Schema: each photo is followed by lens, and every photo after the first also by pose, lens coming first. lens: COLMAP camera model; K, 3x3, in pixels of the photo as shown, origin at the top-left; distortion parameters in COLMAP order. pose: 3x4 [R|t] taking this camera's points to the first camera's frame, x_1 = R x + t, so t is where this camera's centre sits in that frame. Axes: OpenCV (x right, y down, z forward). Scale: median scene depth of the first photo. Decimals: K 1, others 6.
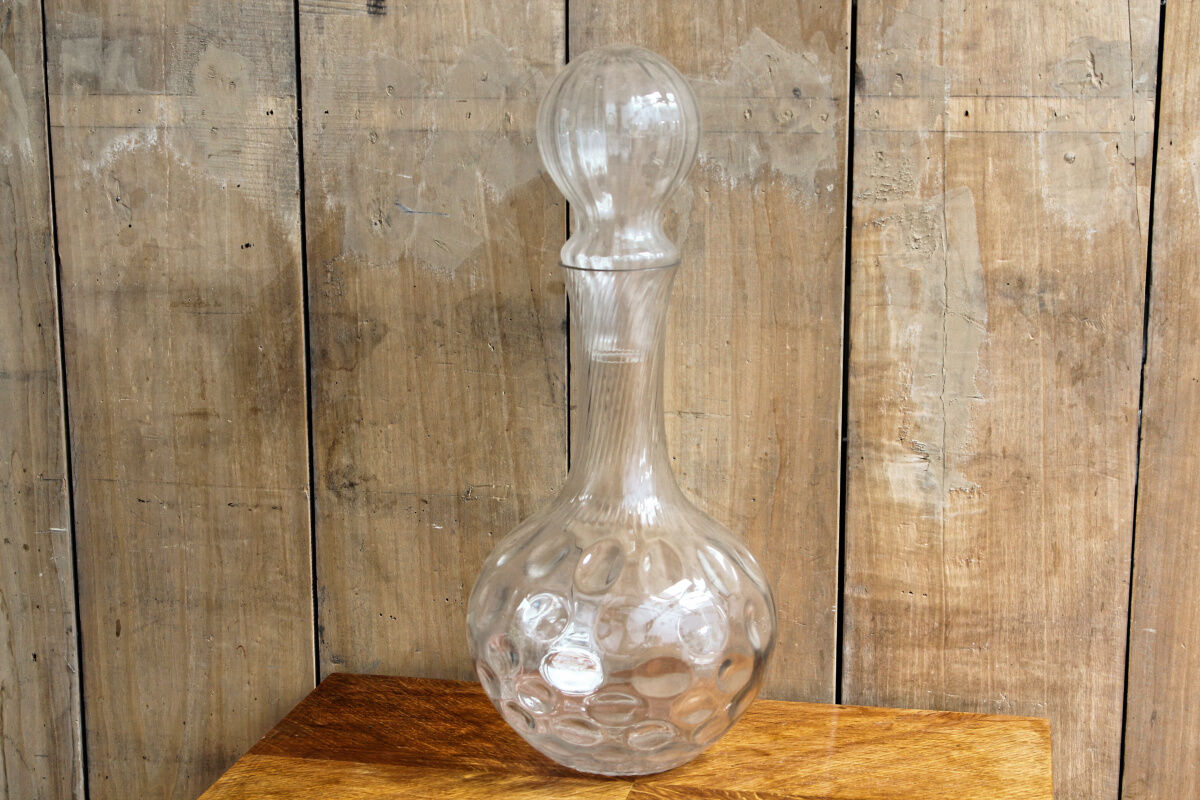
lens RADIAL K [[1856.3, 0, 598.0], [0, 1856.3, 413.0], [0, 0, 1]] dist [-0.032949, 0.000000]
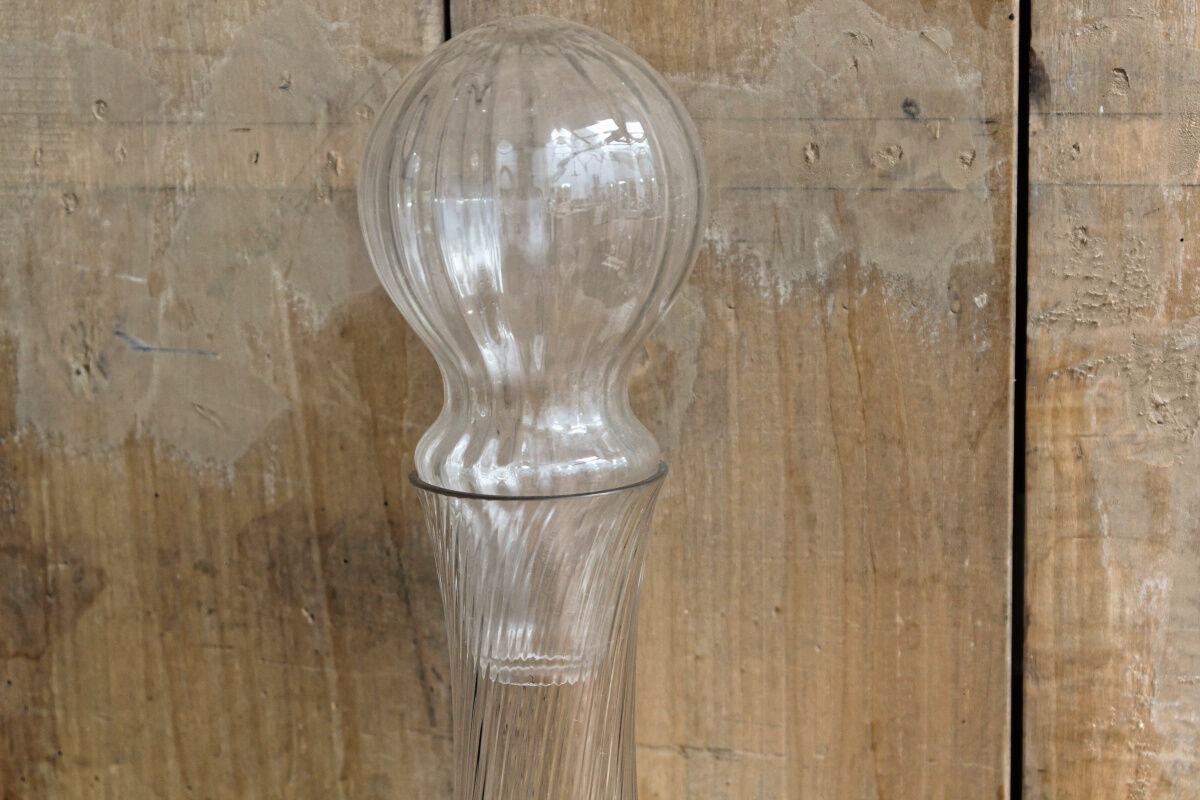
lens RADIAL K [[2646.3, 0, 608.2], [0, 2646.3, 407.3], [0, 0, 1]] dist [0.000384, 0.000000]
pose [[0.999792, -0.007766, -0.018844, 0.038887], [0.006980, 0.999119, -0.041388, -0.063735], [0.019149, 0.041248, 0.998965, 0.294297]]
